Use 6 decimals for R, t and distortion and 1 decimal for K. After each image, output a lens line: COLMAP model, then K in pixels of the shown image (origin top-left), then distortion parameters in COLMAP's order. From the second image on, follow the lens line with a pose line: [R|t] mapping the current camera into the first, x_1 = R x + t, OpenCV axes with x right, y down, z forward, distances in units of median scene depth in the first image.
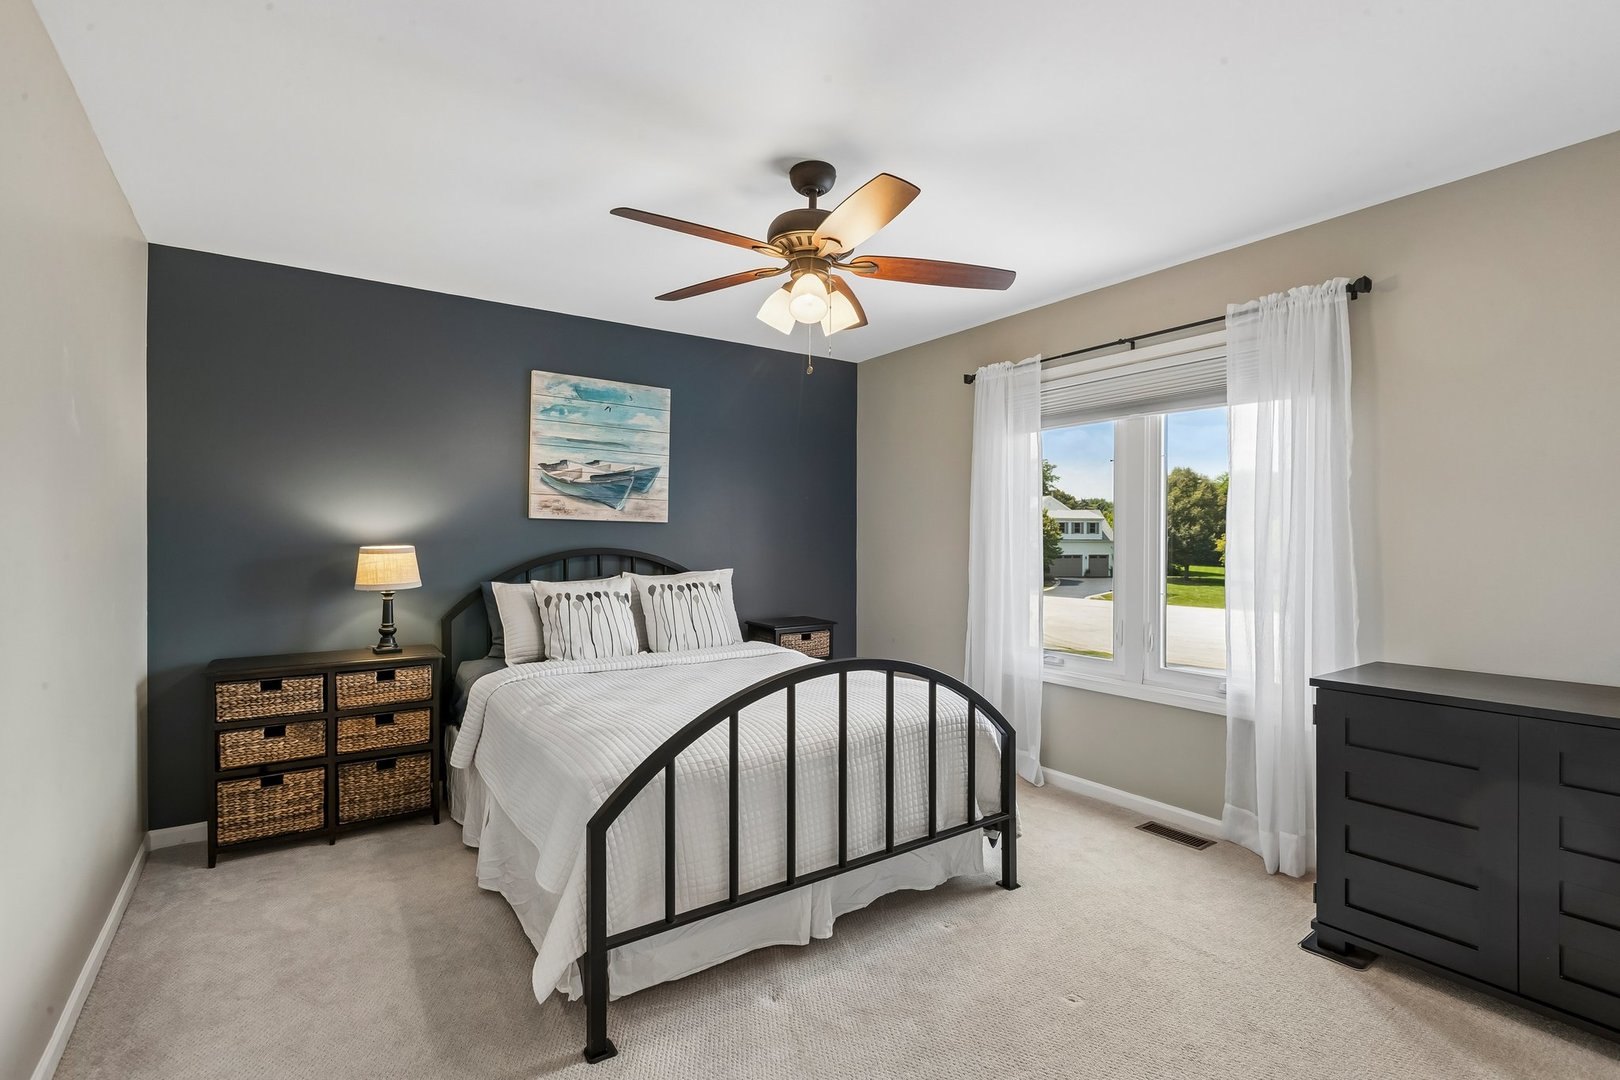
lens RADIAL K [[746.9, 0, 809.7], [0, 746.9, 538.4], [0, 0, 1]] dist [0.000987, 0.000146]
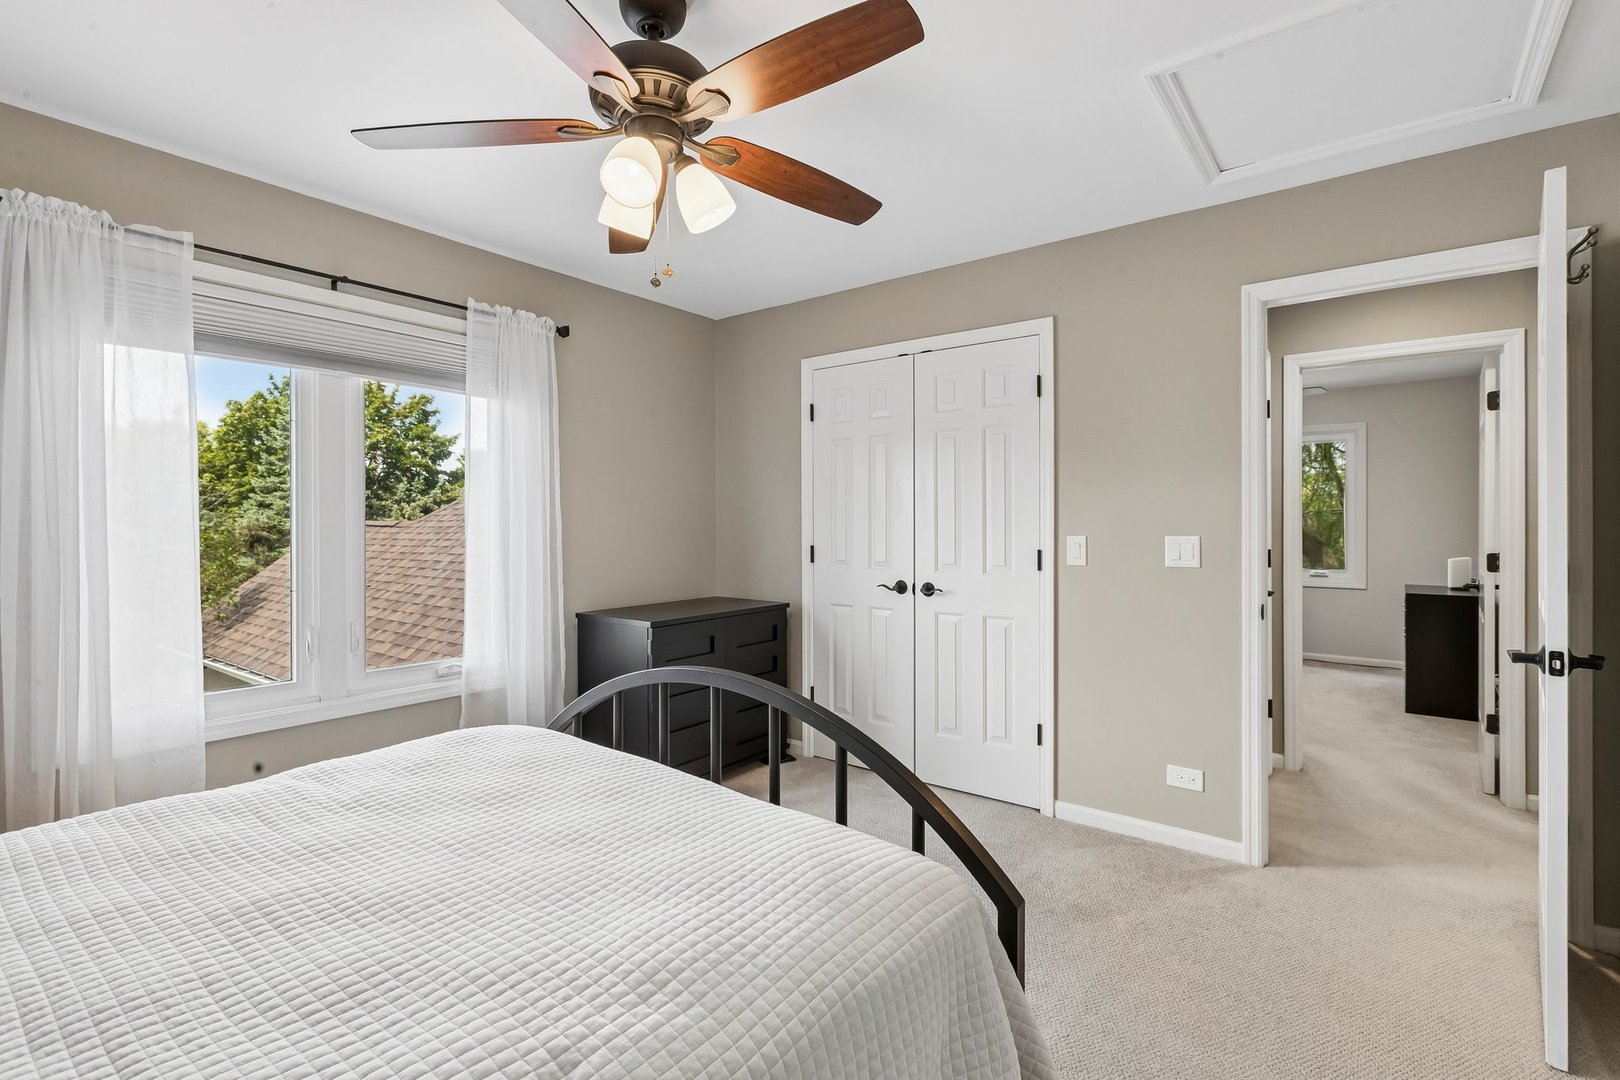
lens RADIAL K [[746.9, 0, 811.0], [0, 746.9, 531.3], [0, 0, 1]] dist [0.000987, 0.000146]
pose [[-0.304597, -0.014528, 0.952371, -0.535276], [-0.003007, 0.999893, 0.014291, -0.005271], [-0.952477, 0.001489, -0.304608, 0.805883]]
